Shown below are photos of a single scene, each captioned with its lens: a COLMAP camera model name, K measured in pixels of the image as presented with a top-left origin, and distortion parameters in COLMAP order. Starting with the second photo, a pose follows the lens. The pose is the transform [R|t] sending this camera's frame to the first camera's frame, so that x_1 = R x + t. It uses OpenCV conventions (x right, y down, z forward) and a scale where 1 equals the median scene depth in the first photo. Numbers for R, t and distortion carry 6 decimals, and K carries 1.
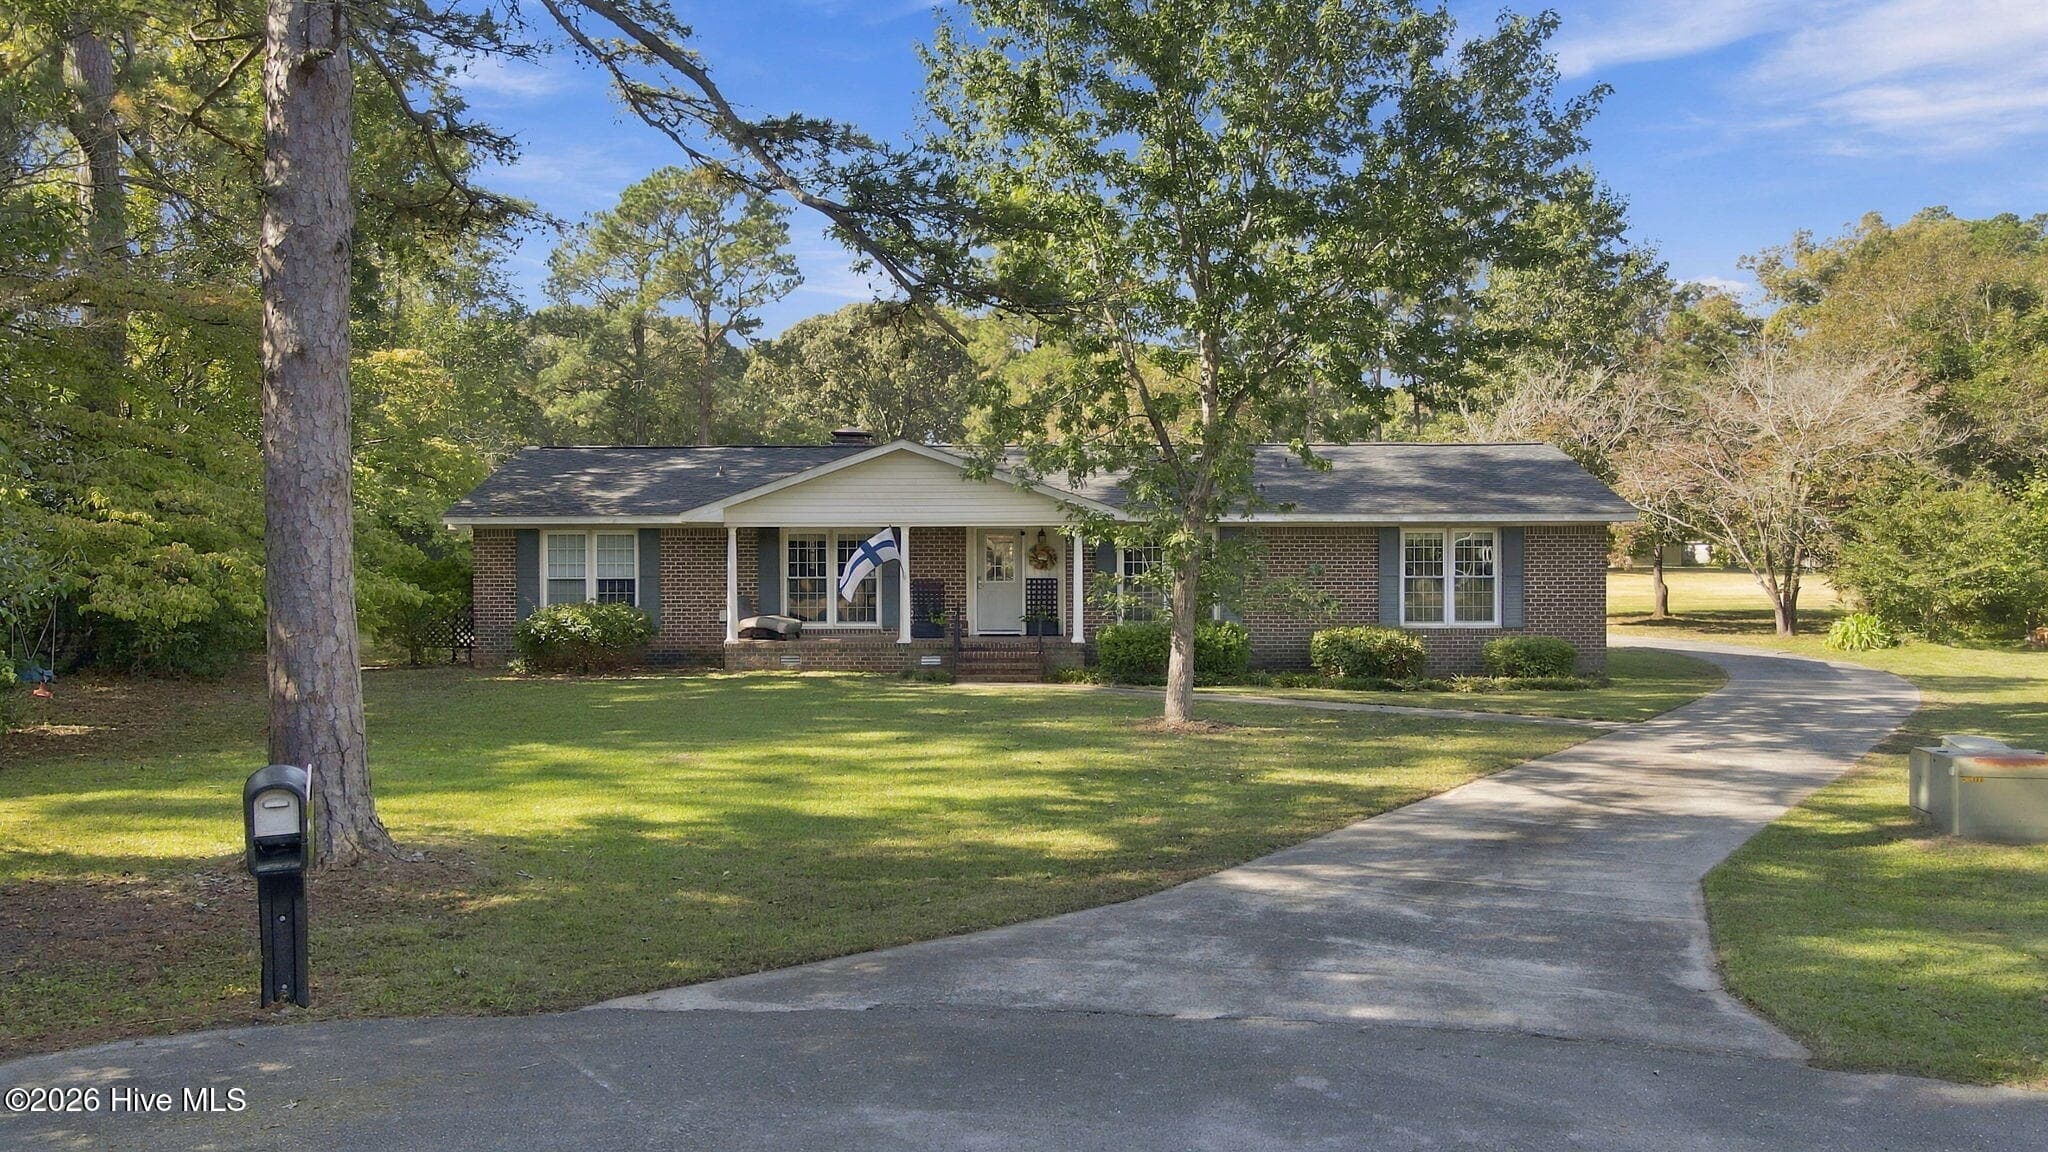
lens RADIAL K [[1525.6, 0, 1024.9], [0, 1525.6, 574.1], [0, 0, 1]] dist [0.006755, 0.000434]
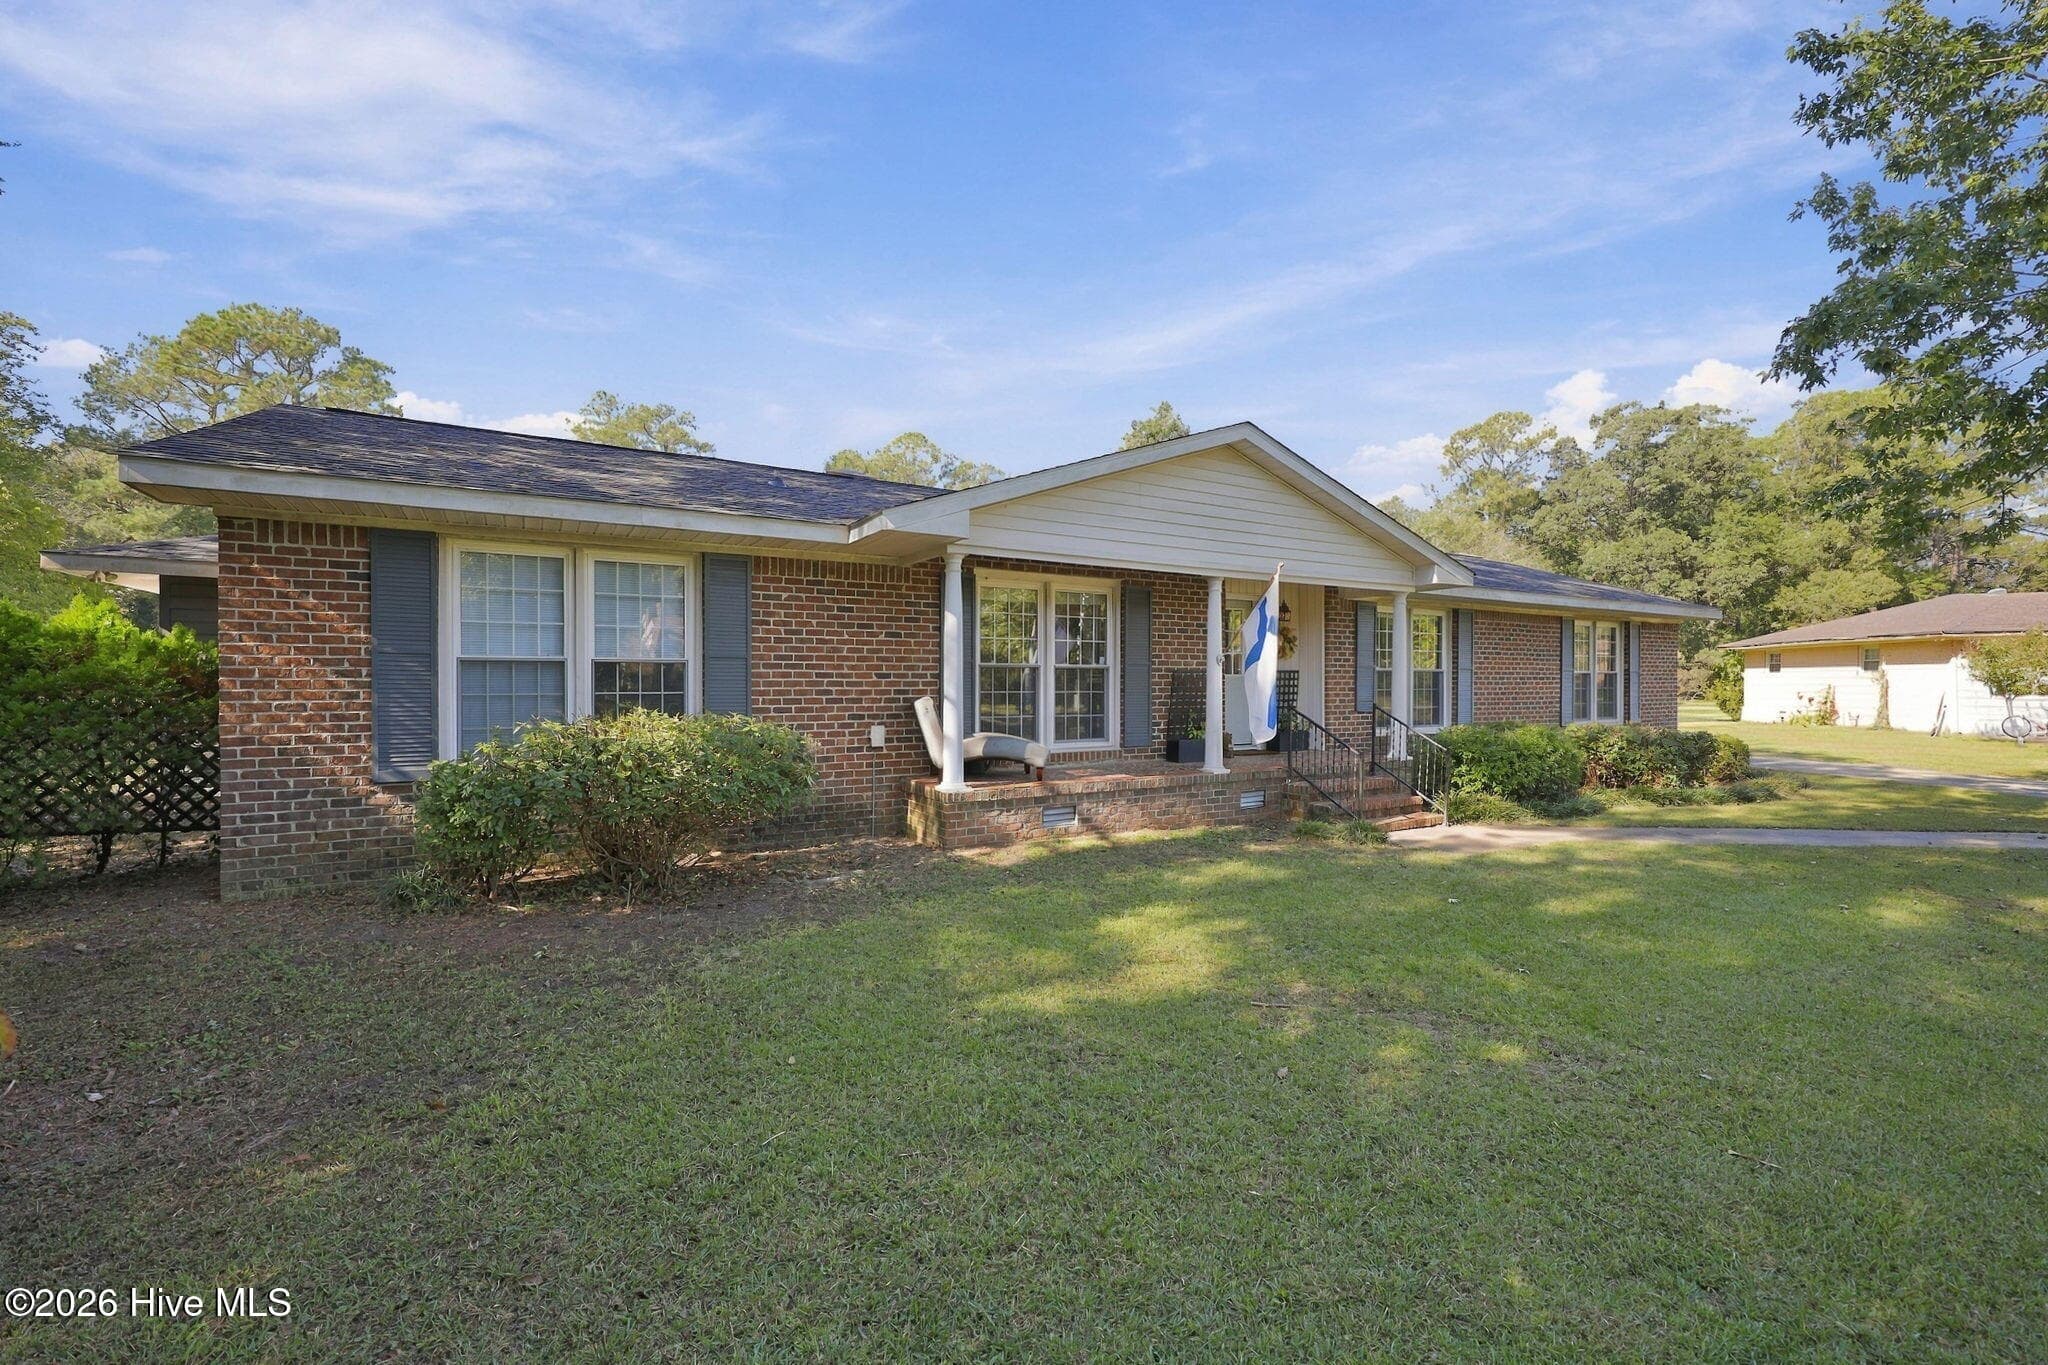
lens RADIAL K [[875.6, 0, 1040.6], [0, 875.6, 686.1], [0, 0, 1]] dist [0.000110, -0.000423]
pose [[0.848702, 0.000368, 0.528871, -0.304886], [0.009245, 0.999837, -0.015530, 0.015454], [-0.528790, 0.018070, 0.848560, 0.718794]]
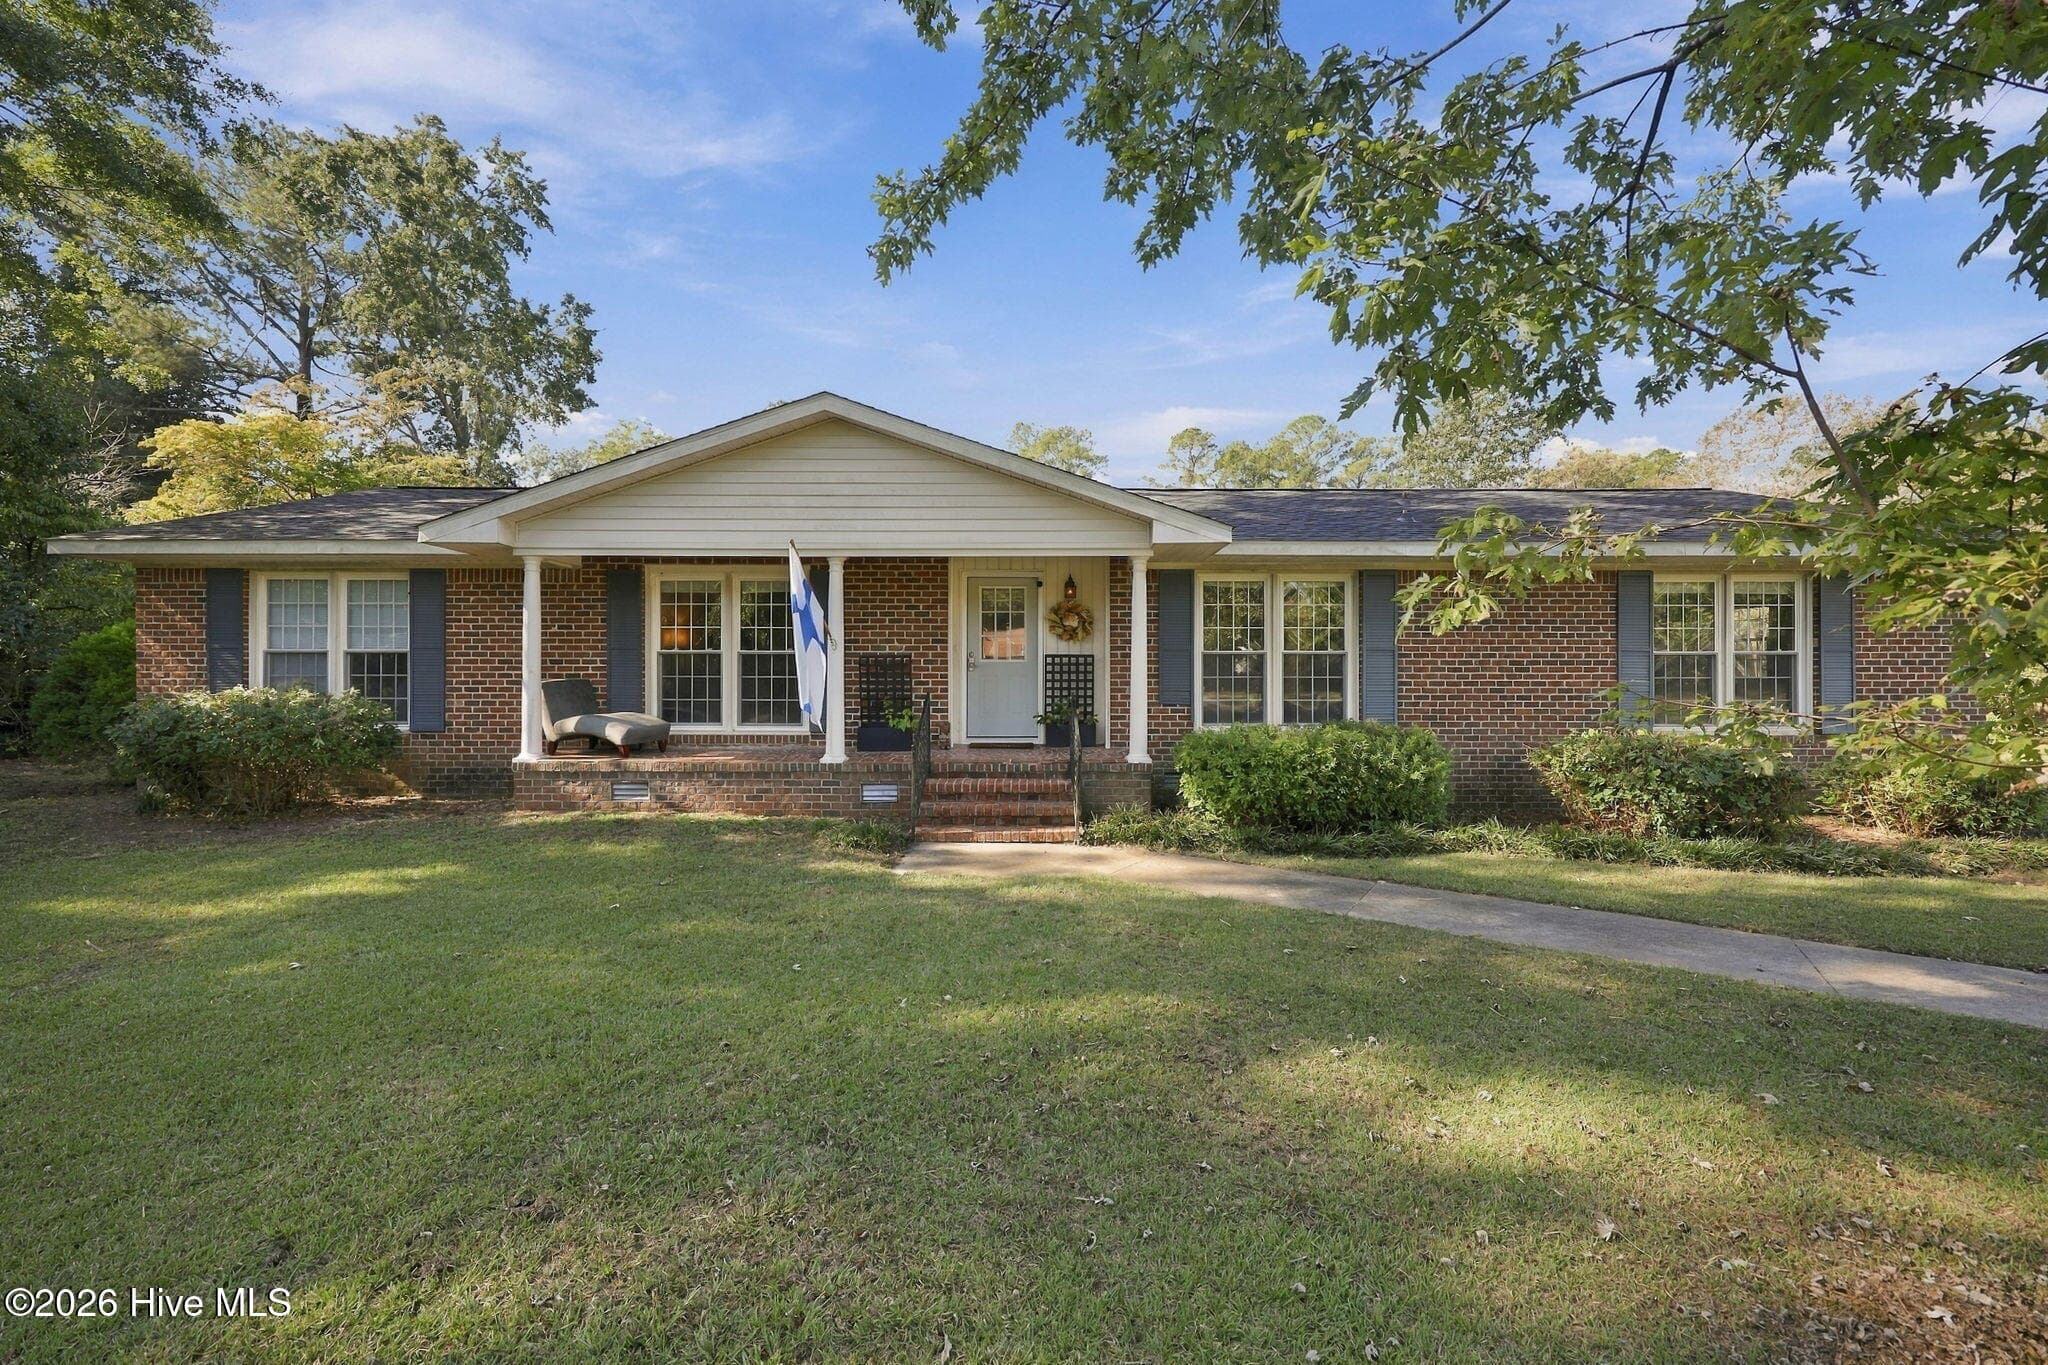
lens RADIAL K [[835.0, 0, 1025.9], [0, 835.0, 669.1], [0, 0, 1]] dist [0.000246, 0.000620]
pose [[0.999978, 0.003211, 0.005735, -0.009039], [-0.003095, 0.999793, -0.020121, 0.016080], [-0.005799, 0.020103, 0.999781, 0.662483]]
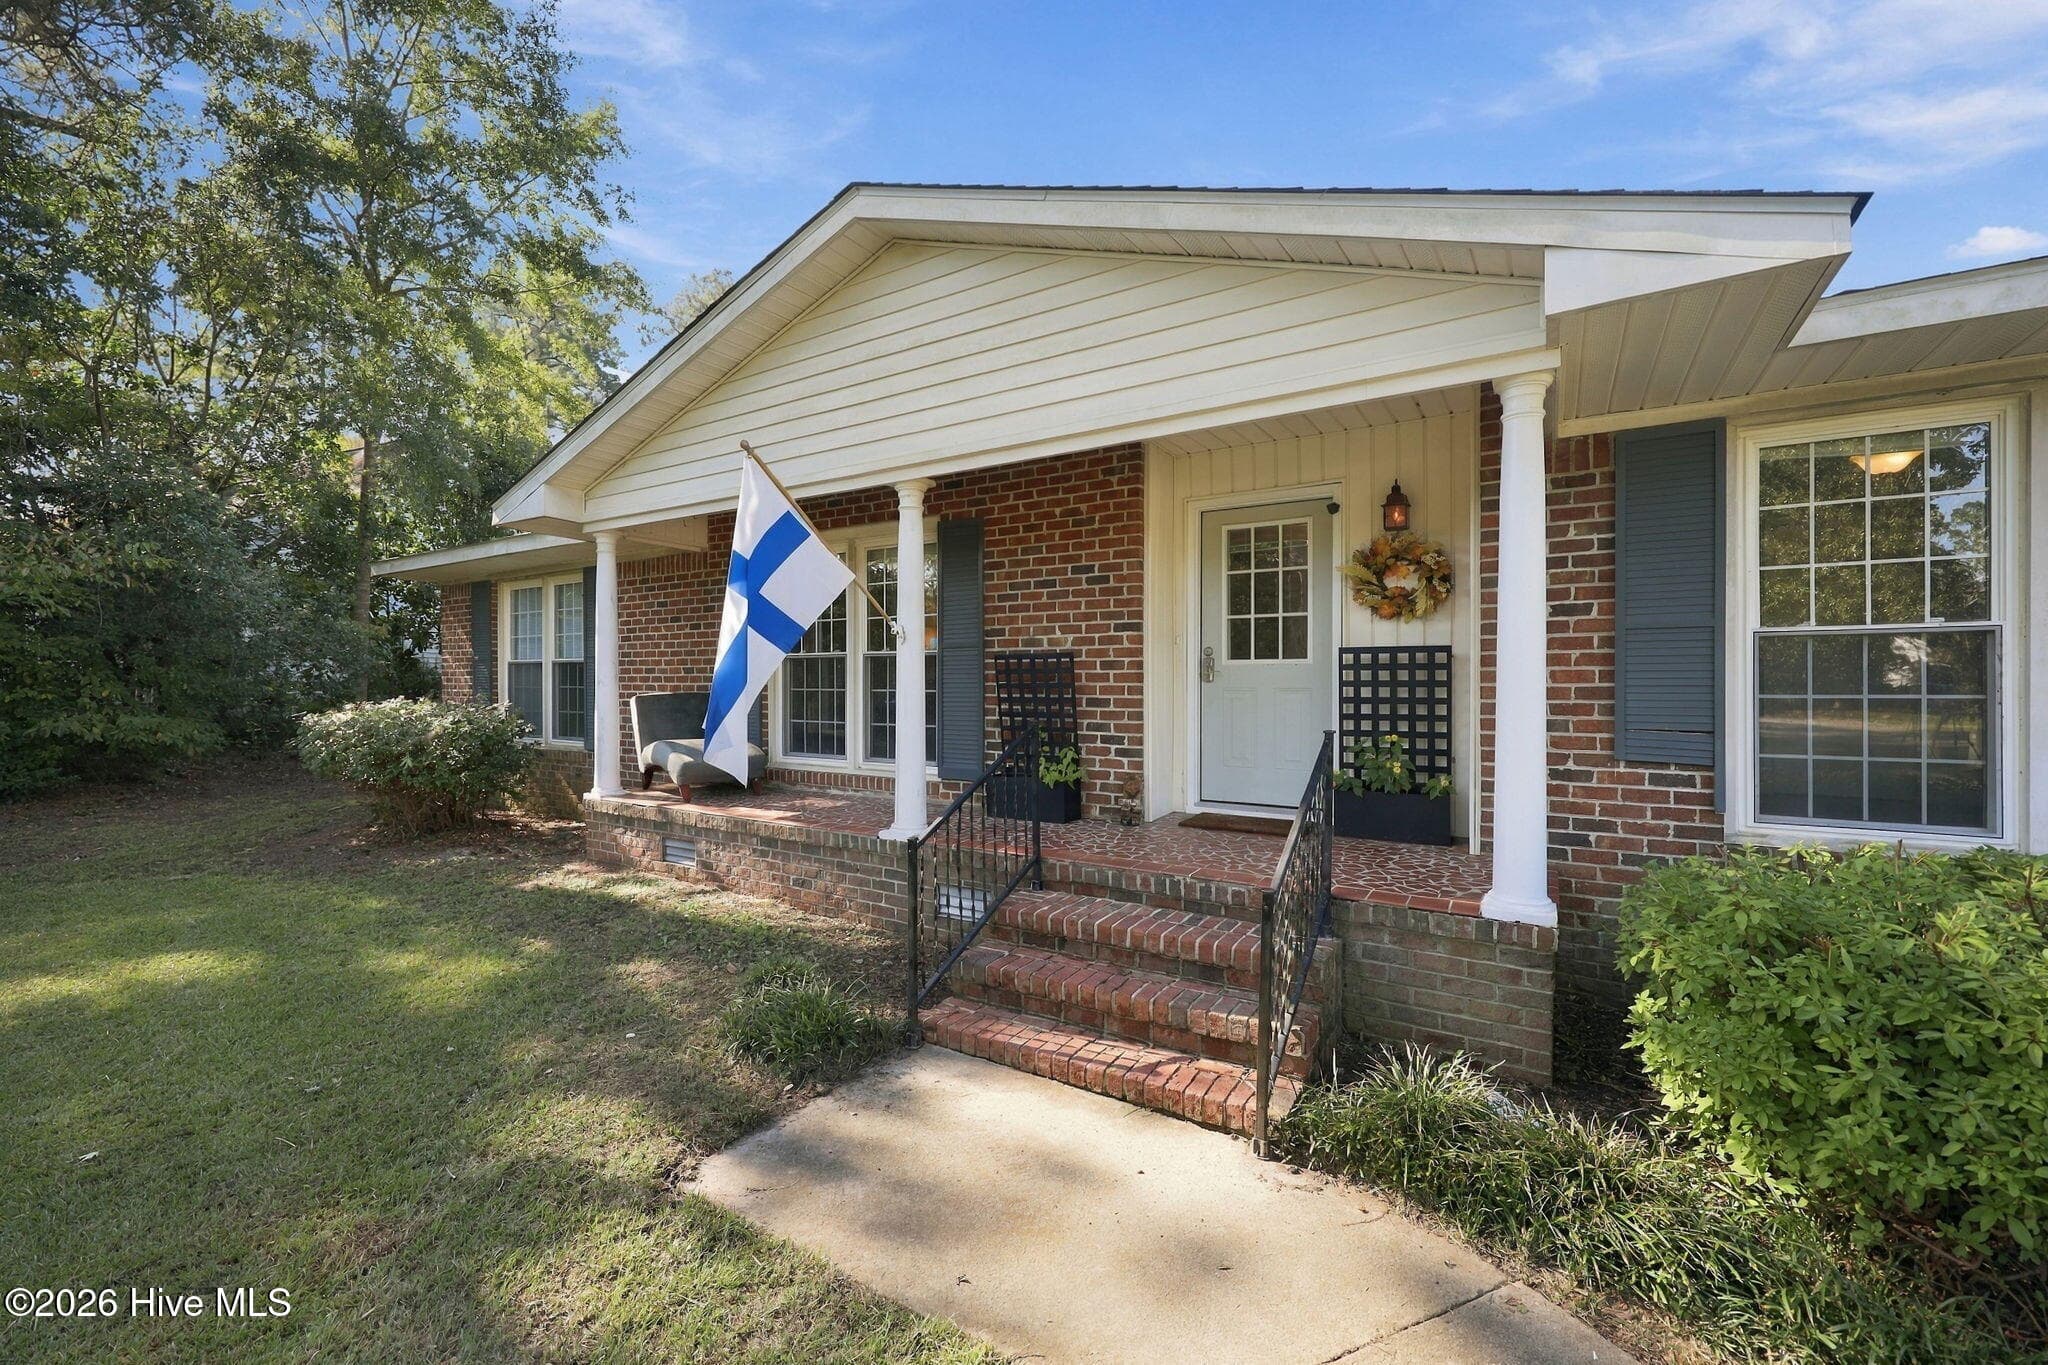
lens RADIAL K [[821.2, 0, 1032.4], [0, 821.2, 685.7], [0, 0, 1]] dist [0.000748, -0.000274]
pose [[0.851008, 0.004450, -0.525134, 0.035768], [-0.012680, 0.999847, -0.012076, 0.013674], [0.525000, 0.016935, 0.850934, 0.831148]]
